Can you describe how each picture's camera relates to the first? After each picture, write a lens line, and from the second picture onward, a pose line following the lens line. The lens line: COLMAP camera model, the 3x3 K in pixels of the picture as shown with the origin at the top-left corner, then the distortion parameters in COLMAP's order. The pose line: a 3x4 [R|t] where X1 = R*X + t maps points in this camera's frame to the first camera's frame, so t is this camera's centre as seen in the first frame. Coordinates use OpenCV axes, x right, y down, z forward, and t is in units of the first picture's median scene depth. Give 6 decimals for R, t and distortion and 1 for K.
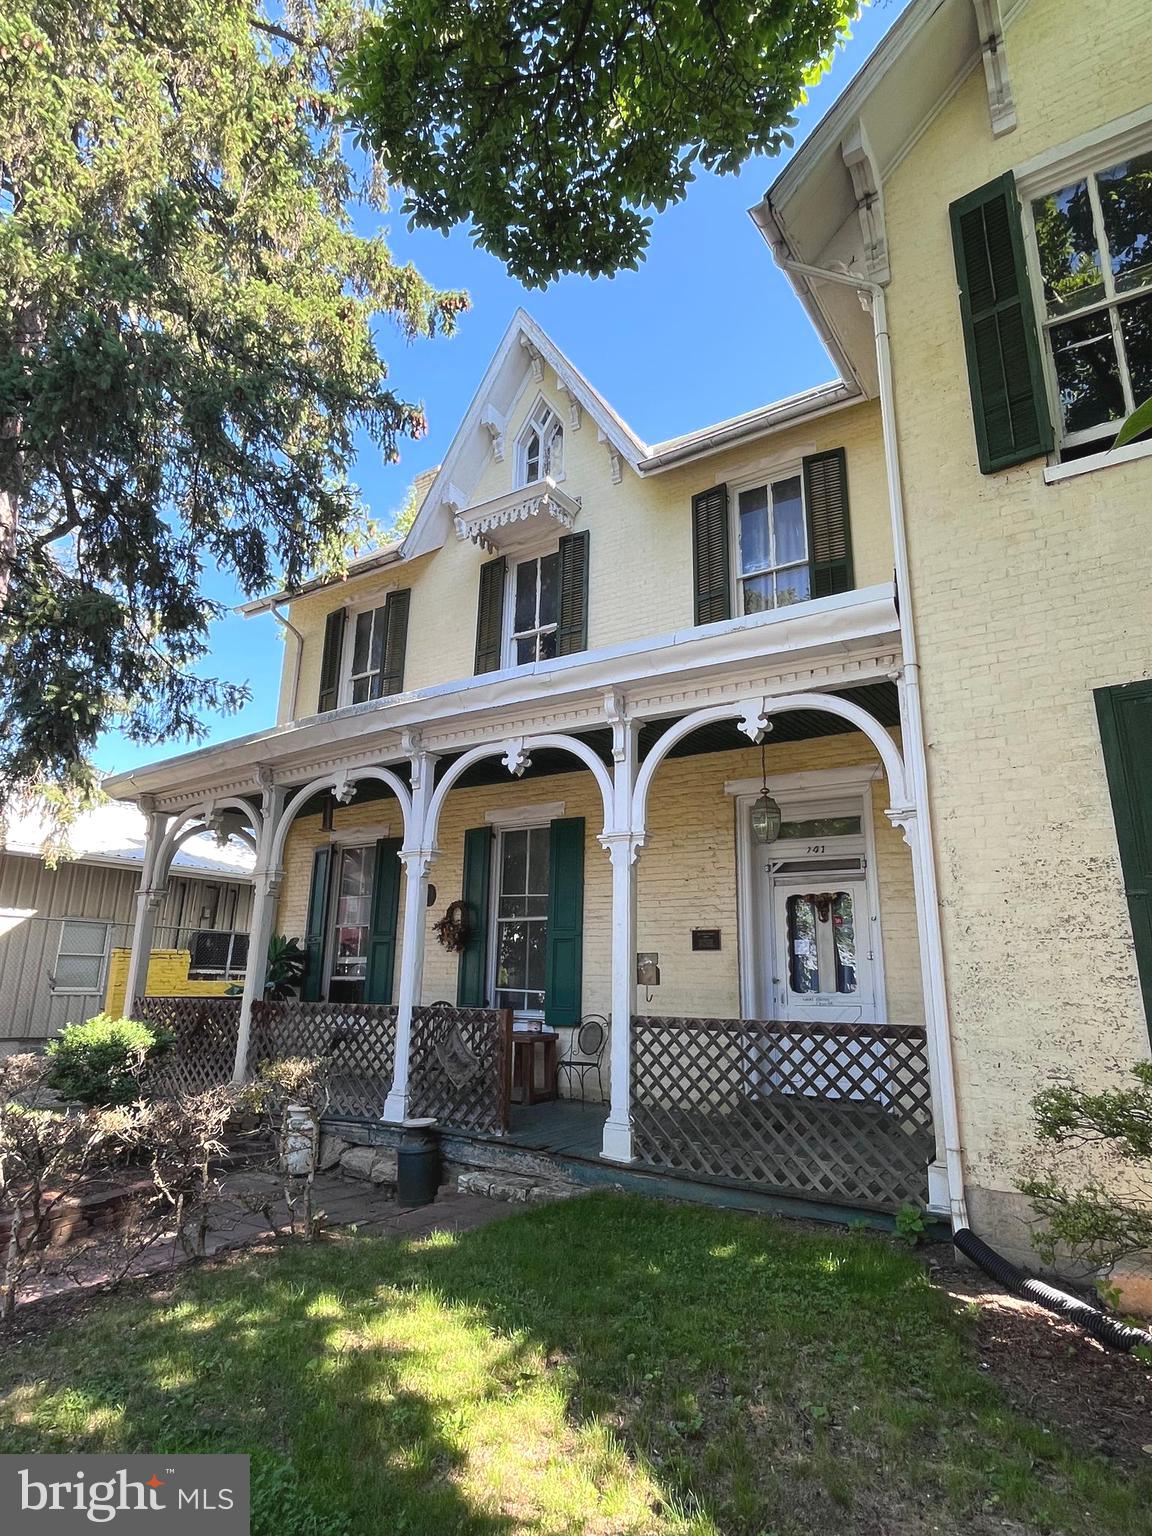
lens RADIAL K [[830.5, 0, 581.8], [0, 830.5, 764.1], [0, 0, 1]] dist [-0.003522, -0.000716]
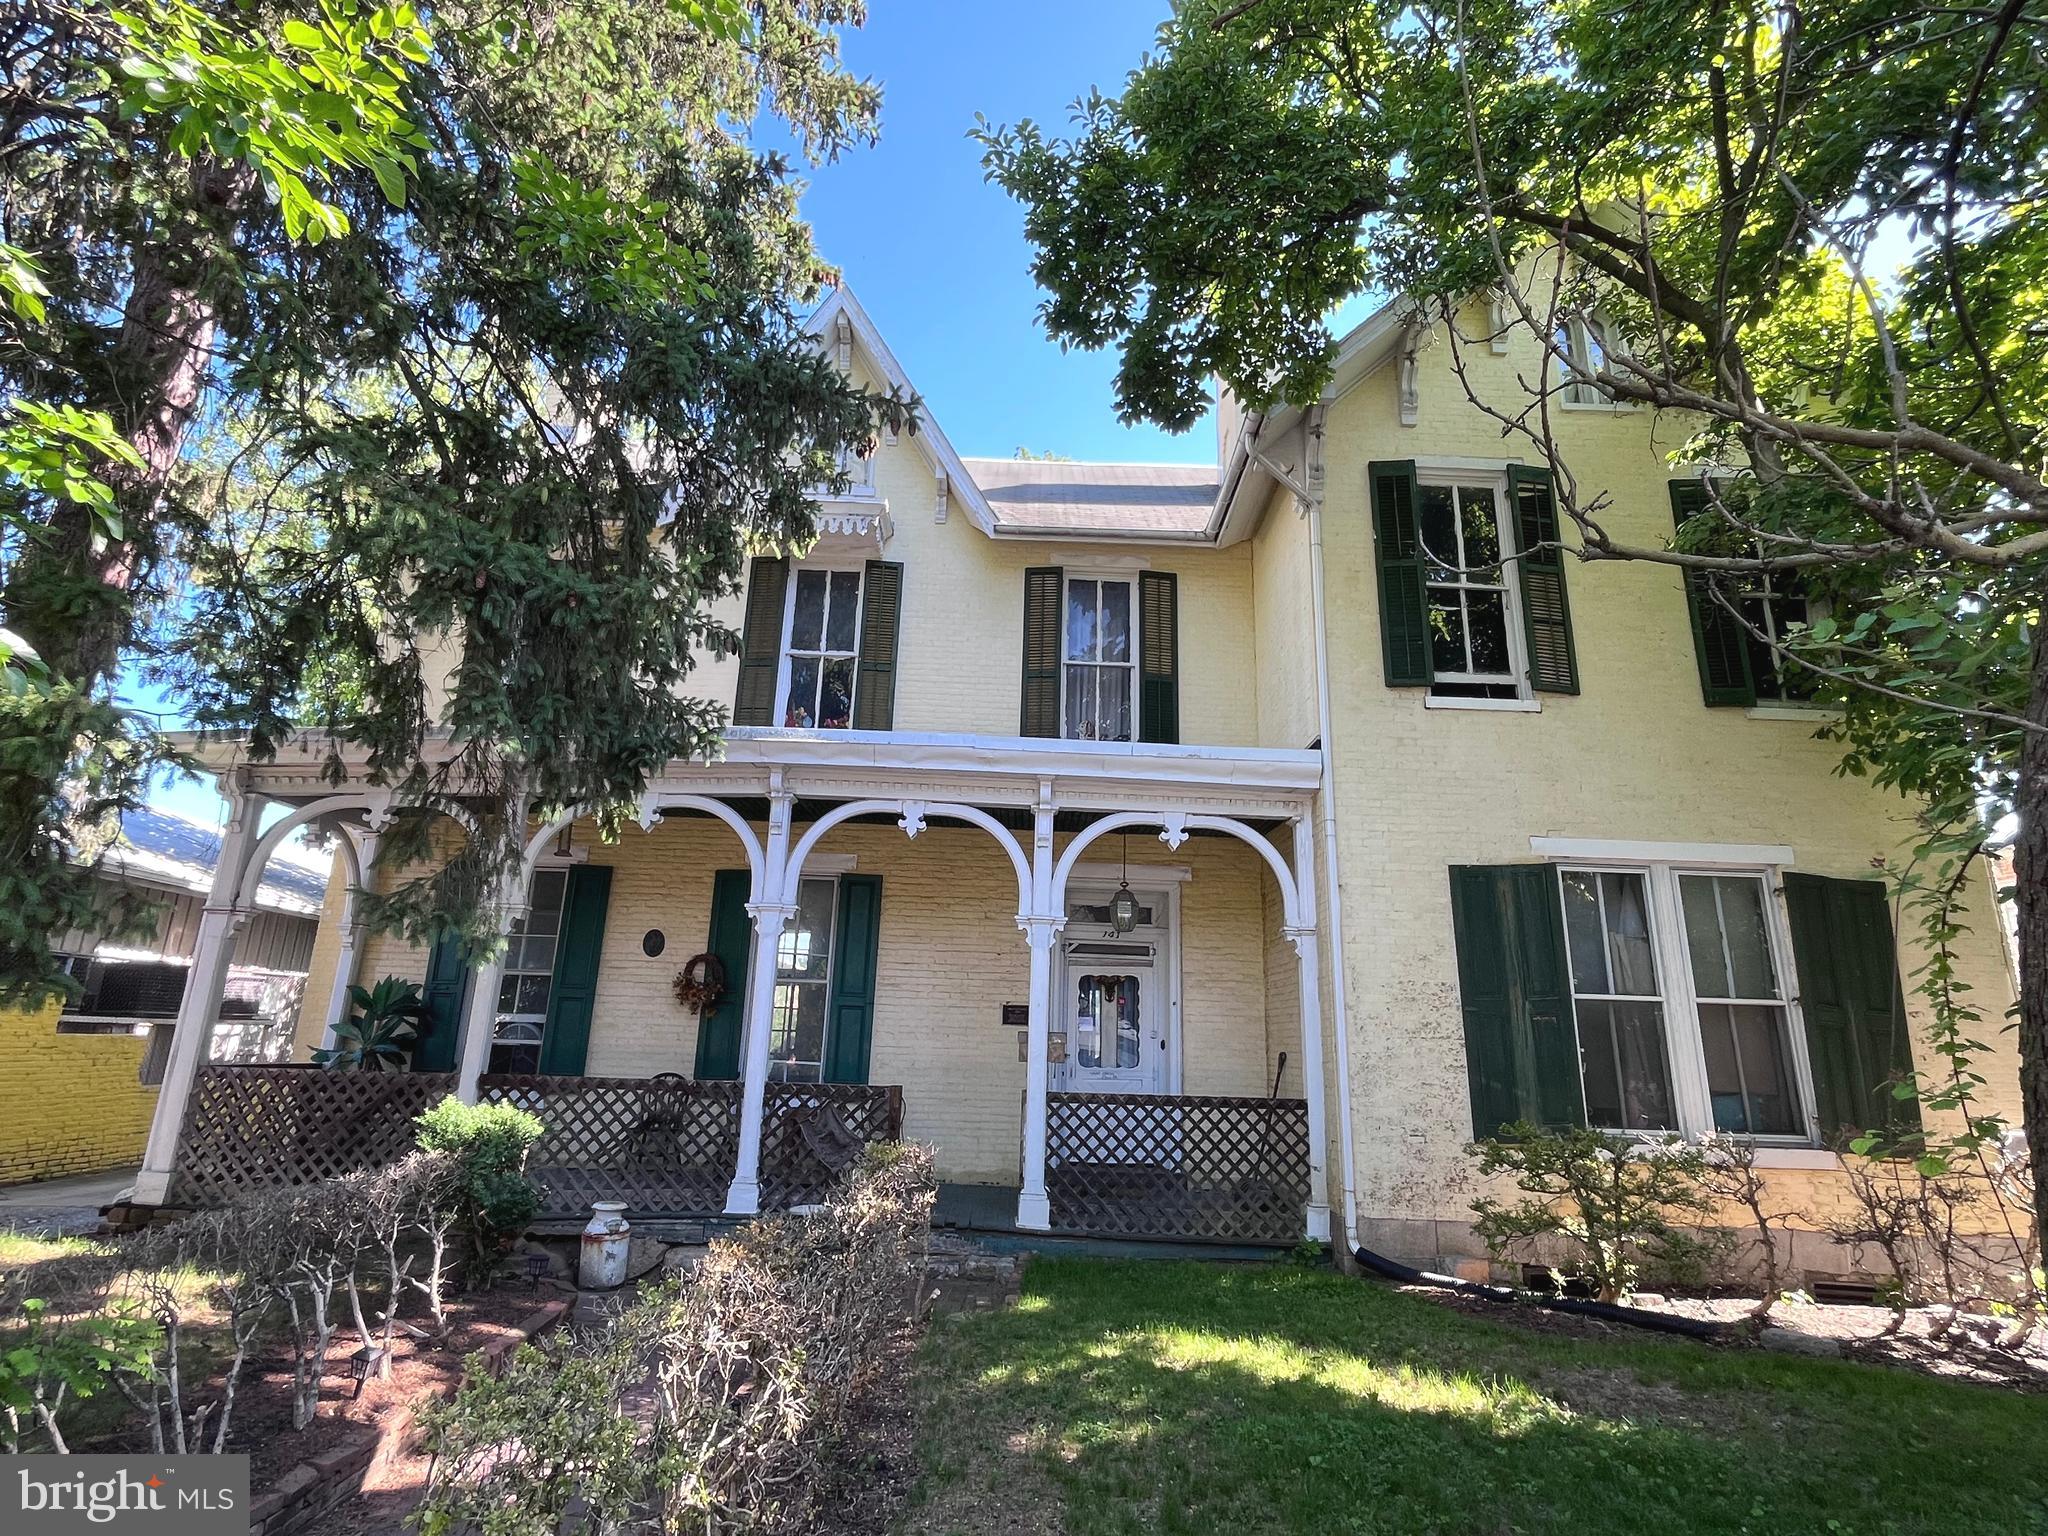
lens RADIAL K [[1029.7, 0, 1015.3], [0, 1029.7, 758.0], [0, 0, 1]] dist [-0.002057, -0.004693]
pose [[0.826872, 0.163297, 0.538161, -0.810582], [-0.160996, 0.985600, -0.051700, -0.047825], [-0.538854, -0.043892, 0.841255, -0.075473]]
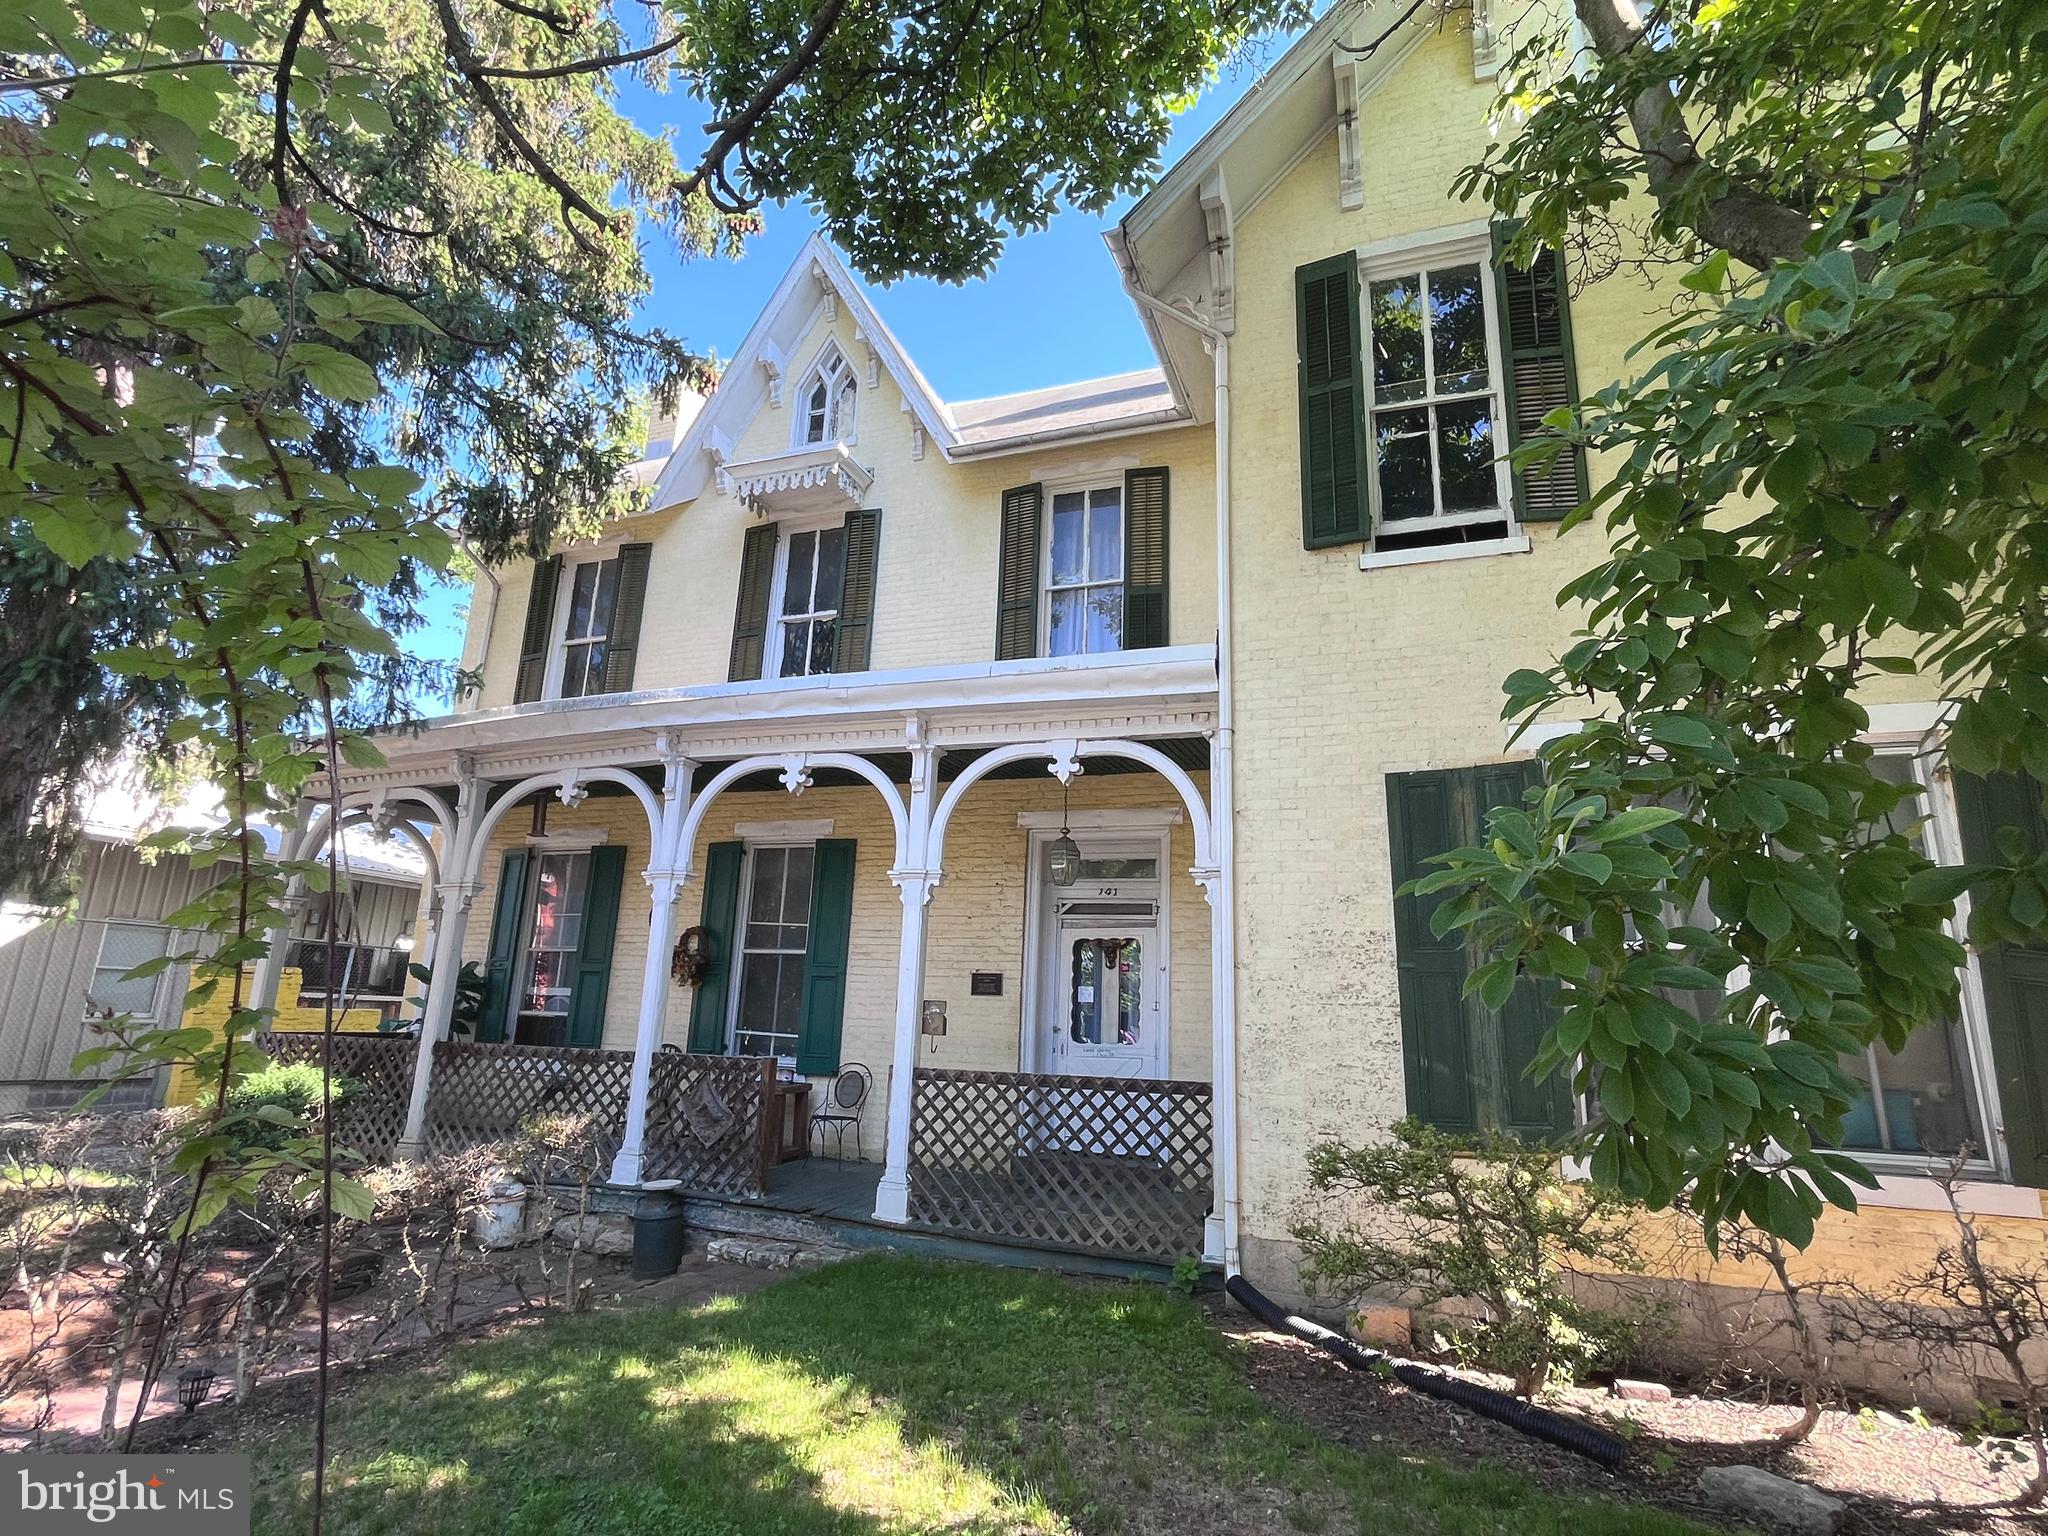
lens RADIAL K [[1029.7, 0, 1020.5], [0, 1029.7, 759.8], [0, 0, 1]] dist [-0.002057, -0.004693]
pose [[0.974142, 0.073442, 0.213665, -0.104796], [-0.076861, 0.997012, 0.007726, -0.065959], [-0.212459, -0.023949, 0.976876, -0.162290]]
